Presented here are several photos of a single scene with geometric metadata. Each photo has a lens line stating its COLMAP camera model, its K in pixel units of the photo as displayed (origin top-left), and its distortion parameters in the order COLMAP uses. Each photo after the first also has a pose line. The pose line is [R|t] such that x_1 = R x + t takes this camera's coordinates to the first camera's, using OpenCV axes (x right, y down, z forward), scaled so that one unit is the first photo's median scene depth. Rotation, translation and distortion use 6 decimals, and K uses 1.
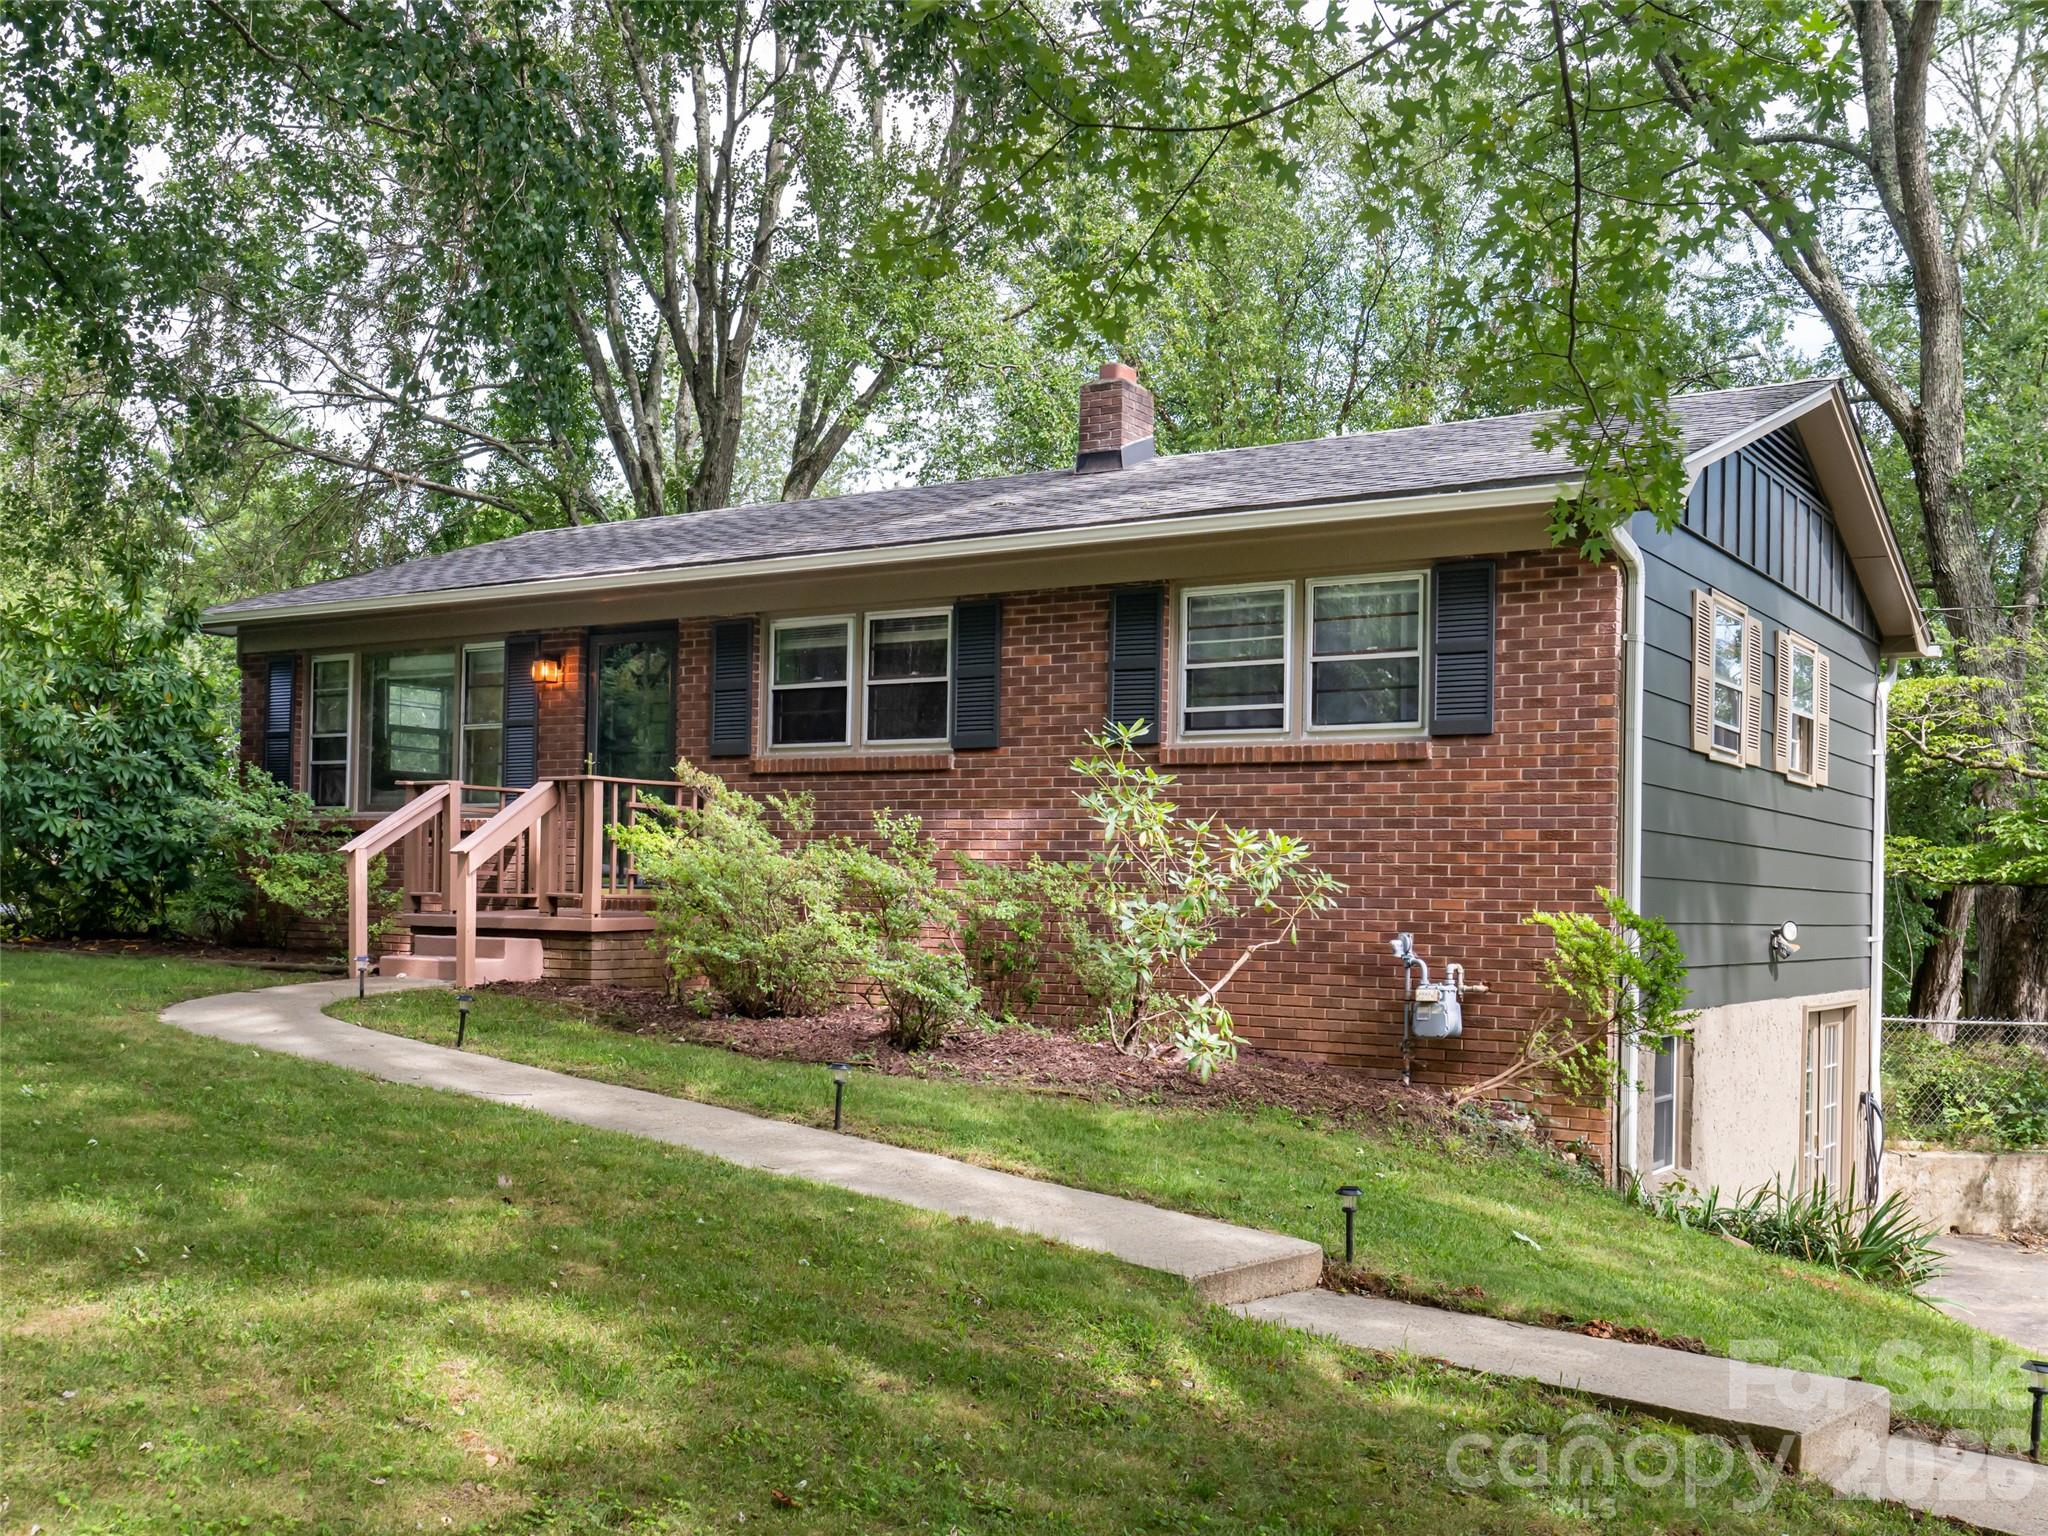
lens RADIAL K [[2104.4, 0, 1024.0], [0, 2104.4, 768.0], [0, 0, 1]] dist [0.006748, 0.007244]
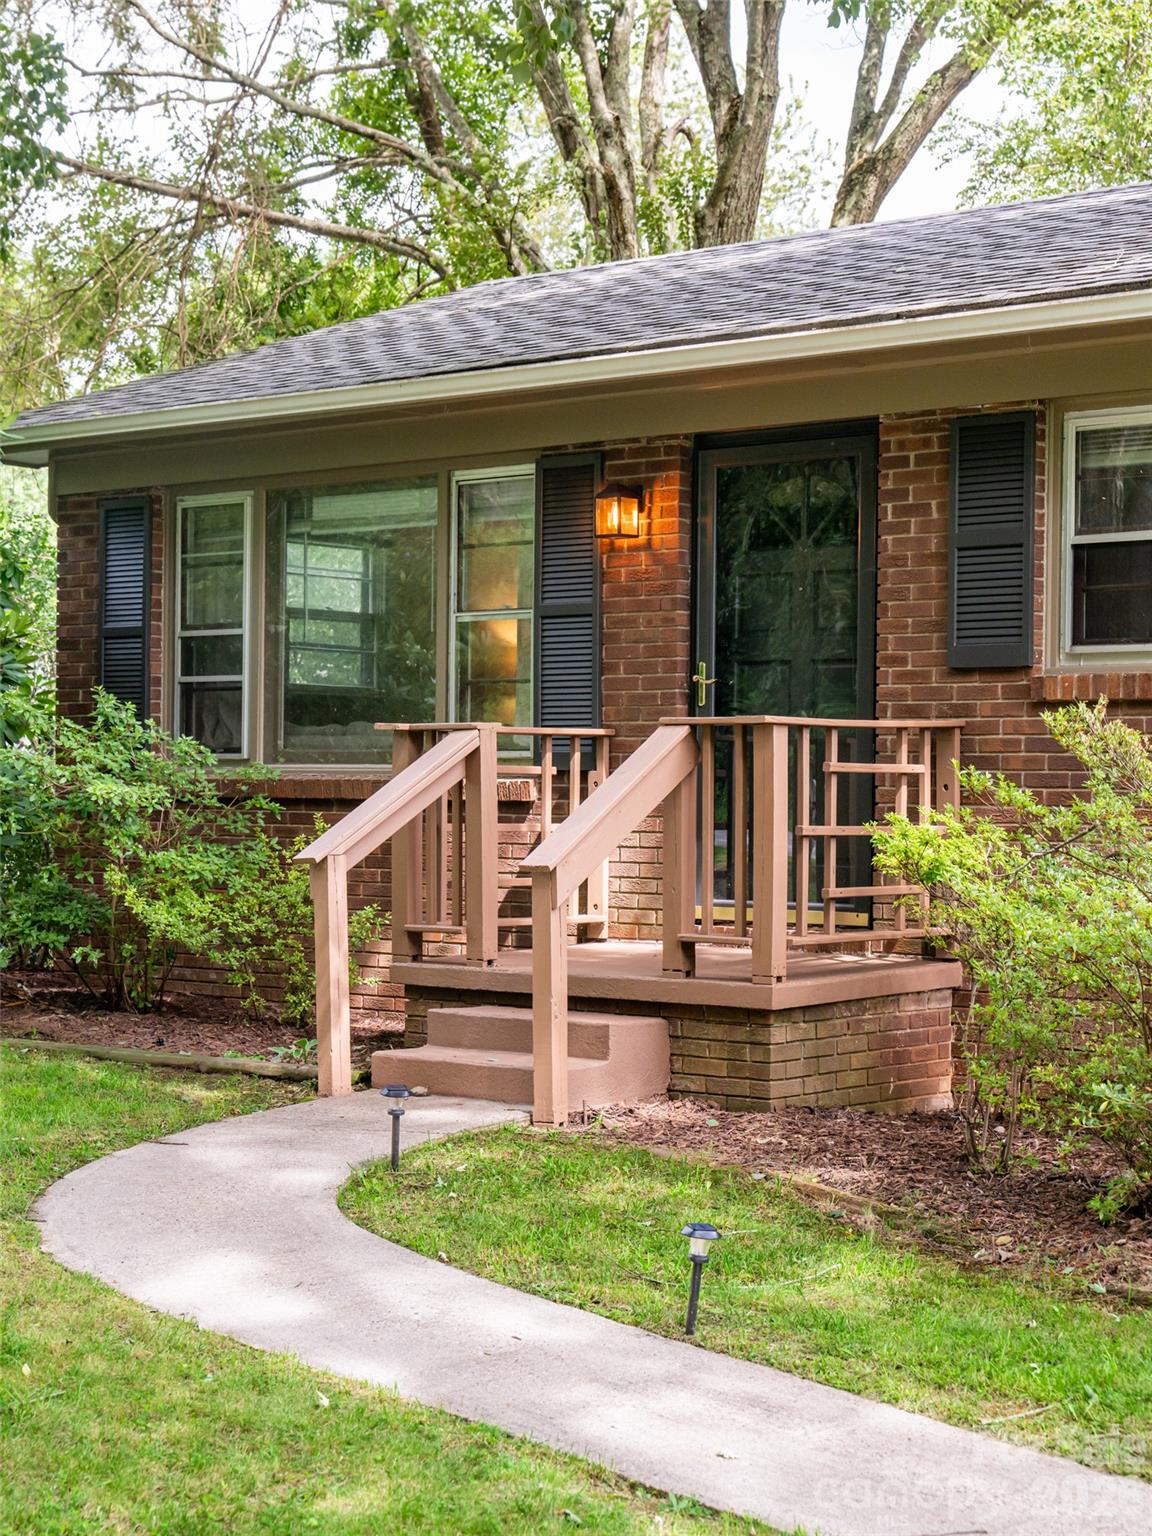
lens RADIAL K [[2657.7, 0, 576.0], [0, 2657.7, 768.0], [0, 0, 1]] dist [-0.018686, -0.066082]
pose [[0.994968, -0.010309, -0.099659, -0.165816], [0.016052, 0.998245, 0.056995, -0.019492], [0.098896, -0.058308, 0.993388, 0.295062]]
